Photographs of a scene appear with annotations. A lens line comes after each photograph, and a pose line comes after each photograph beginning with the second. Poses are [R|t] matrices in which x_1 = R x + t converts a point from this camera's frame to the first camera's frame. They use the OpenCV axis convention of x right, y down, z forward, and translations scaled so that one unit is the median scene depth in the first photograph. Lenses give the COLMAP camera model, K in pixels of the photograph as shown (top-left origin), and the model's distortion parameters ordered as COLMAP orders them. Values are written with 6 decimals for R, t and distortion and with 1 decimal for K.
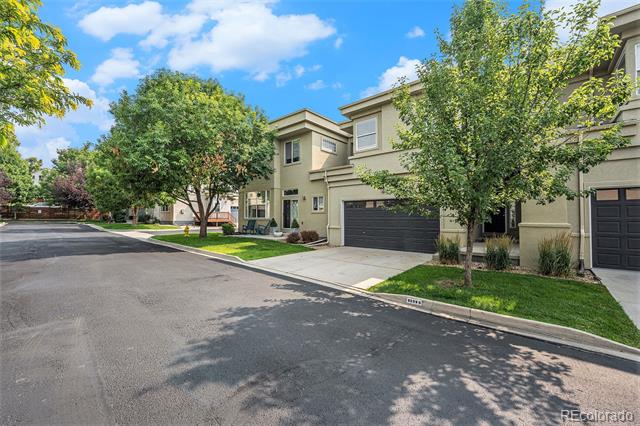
lens RADIAL K [[257.7, 0, 307.4], [0, 257.7, 213.2], [0, 0, 1]] dist [-0.011791, -0.000204]
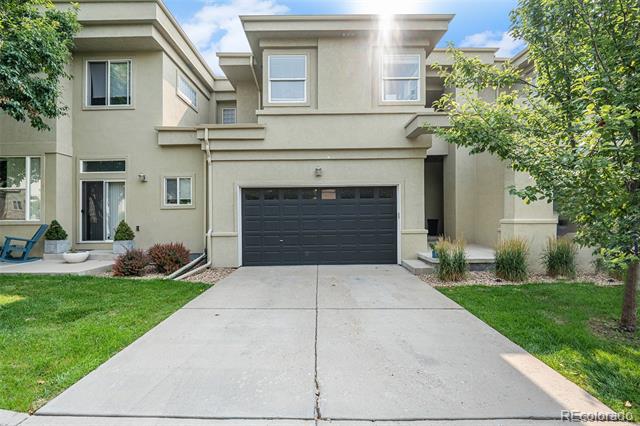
lens RADIAL K [[272.4, 0, 311.8], [0, 272.4, 208.4], [0, 0, 1]] dist [-0.002114, -0.000190]
pose [[0.748353, -0.000443, 0.663300, -0.123037], [-0.000259, 1.000000, 0.000960, -0.001728], [-0.663301, -0.000890, 0.748353, 0.393624]]
